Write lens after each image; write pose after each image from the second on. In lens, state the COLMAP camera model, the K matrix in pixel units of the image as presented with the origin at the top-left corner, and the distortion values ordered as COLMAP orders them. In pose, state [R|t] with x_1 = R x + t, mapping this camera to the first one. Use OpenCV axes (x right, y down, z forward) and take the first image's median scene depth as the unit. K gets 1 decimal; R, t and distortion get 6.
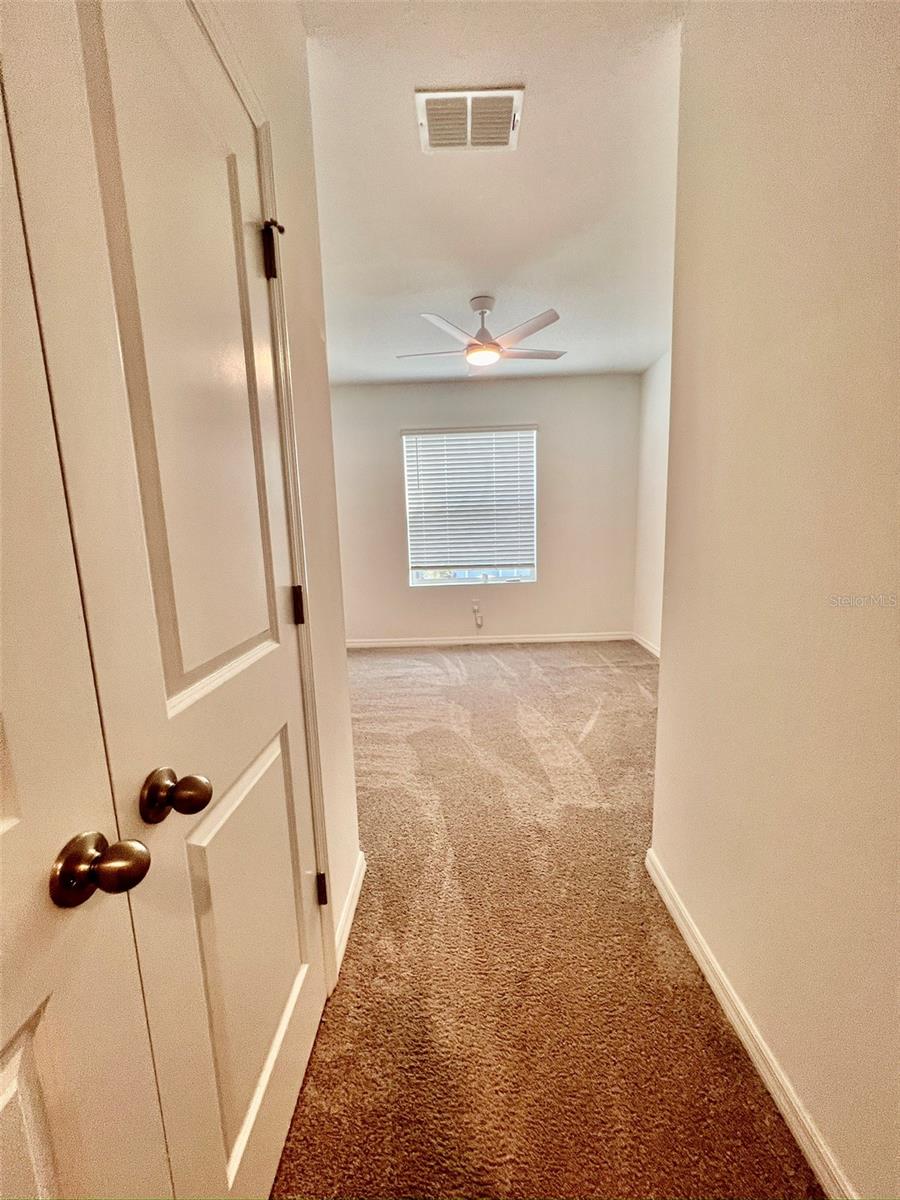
lens RADIAL K [[474.8, 0, 450.0], [0, 474.8, 600.0], [0, 0, 1]] dist [-0.001649, 0.000017]
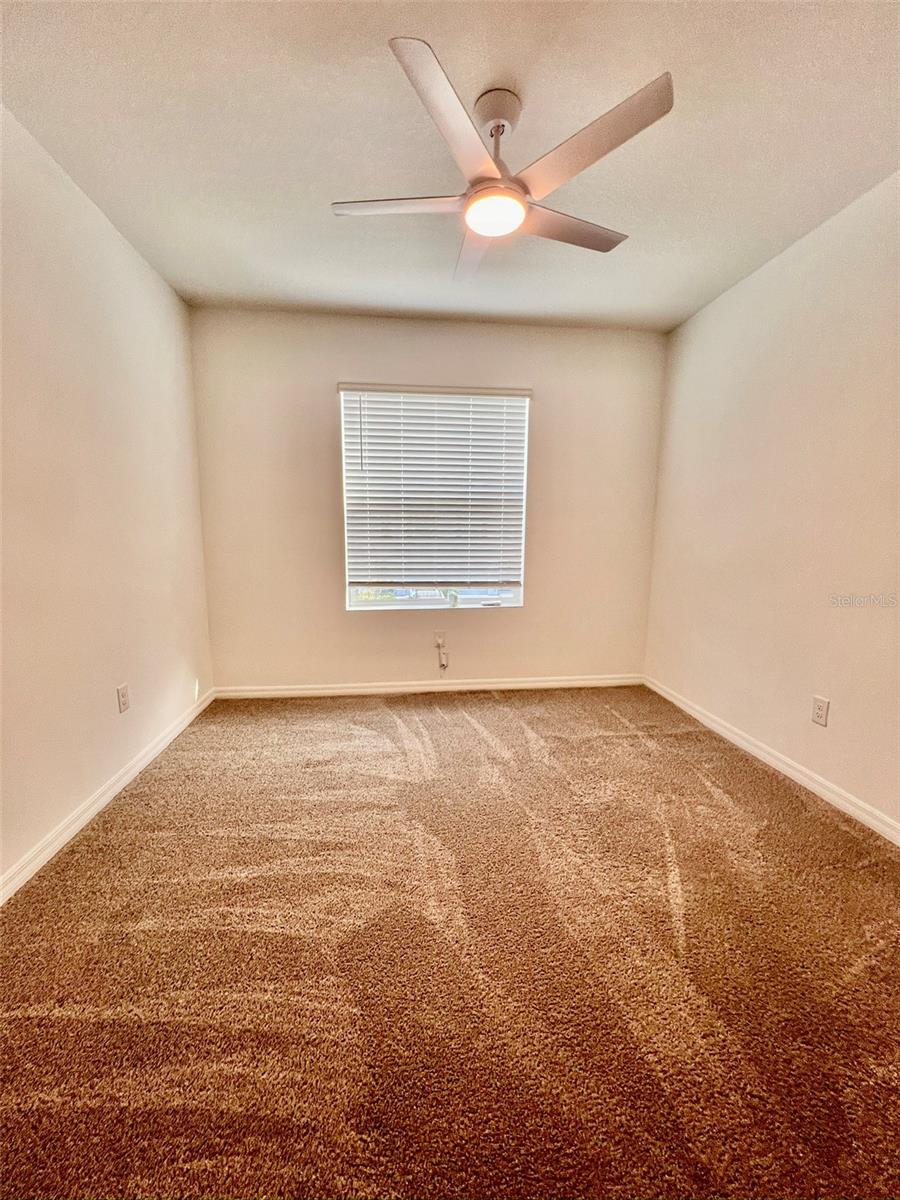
lens RADIAL K [[474.8, 0, 450.0], [0, 474.8, 600.0], [0, 0, 1]] dist [-0.001649, 0.000017]
pose [[0.990375, 0.018436, 0.137177, -0.033714], [-0.017186, 0.999799, -0.010290, -0.044170], [-0.137339, 0.007833, 0.990493, 0.329402]]
